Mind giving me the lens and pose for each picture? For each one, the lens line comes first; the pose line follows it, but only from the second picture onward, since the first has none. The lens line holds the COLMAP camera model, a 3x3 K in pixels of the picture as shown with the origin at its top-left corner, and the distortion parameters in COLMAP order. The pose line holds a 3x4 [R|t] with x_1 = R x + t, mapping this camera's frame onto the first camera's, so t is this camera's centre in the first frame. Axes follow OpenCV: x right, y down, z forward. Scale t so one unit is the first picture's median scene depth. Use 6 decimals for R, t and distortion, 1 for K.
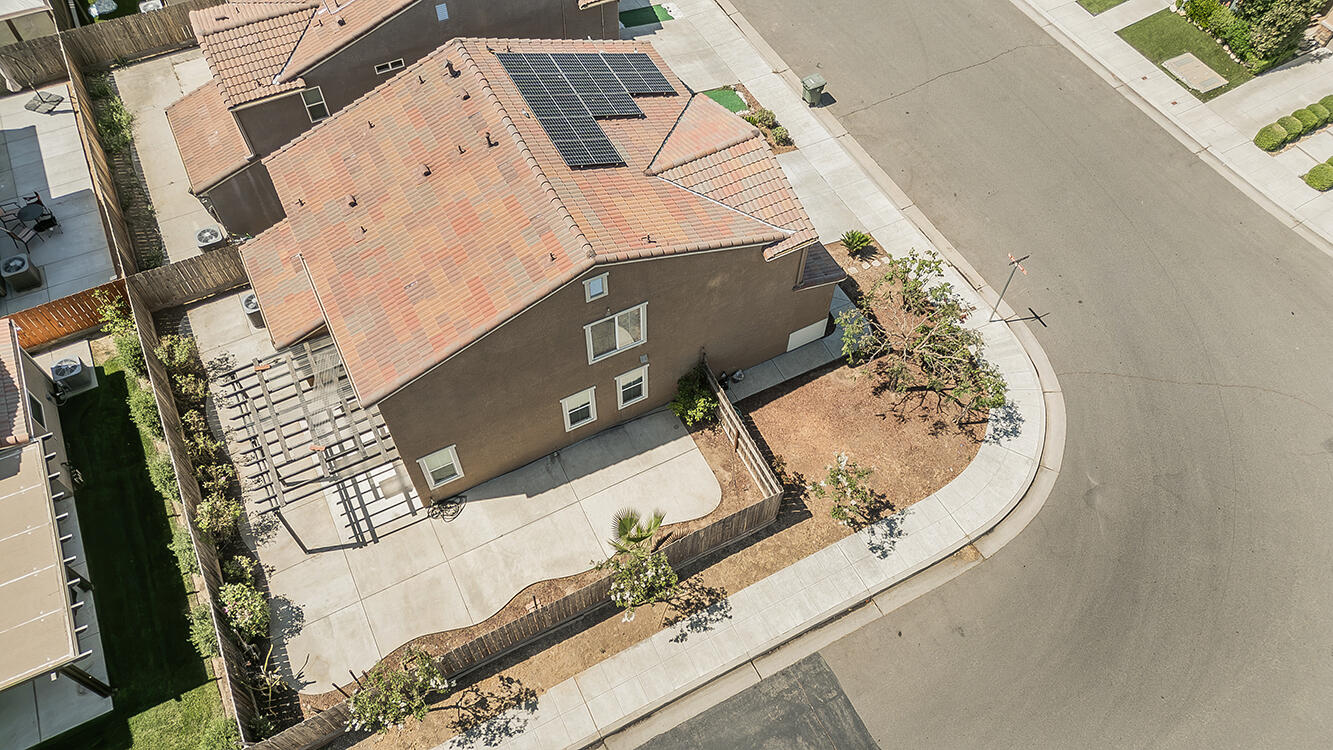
lens RADIAL K [[933.4, 0, 663.4], [0, 933.4, 372.3], [0, 0, 1]] dist [0.058854, -0.019501]
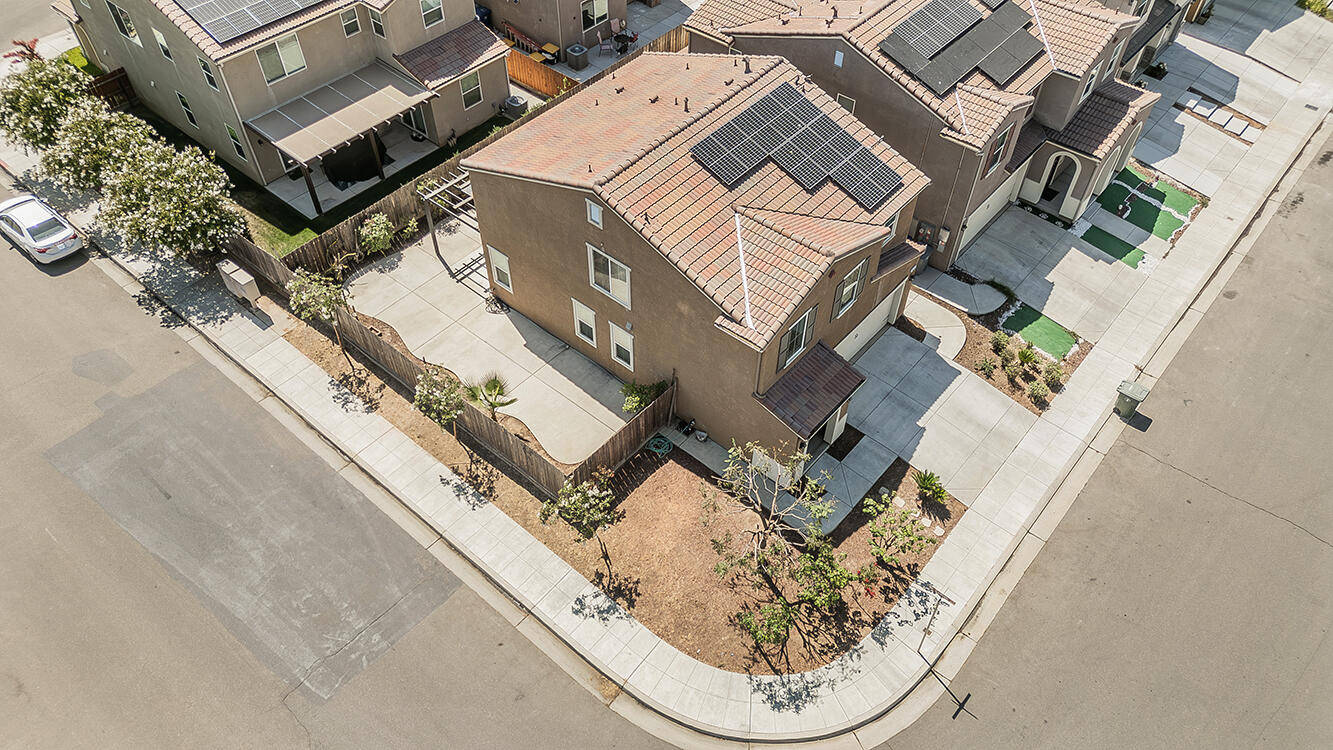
lens RADIAL K [[933.4, 0, 663.4], [0, 933.4, 372.3], [0, 0, 1]] dist [0.058854, -0.019501]
pose [[0.376399, 0.682173, -0.626868, 0.732411], [-0.764630, 0.610804, 0.205573, -0.241564], [0.523130, 0.401944, 0.751515, 0.194729]]
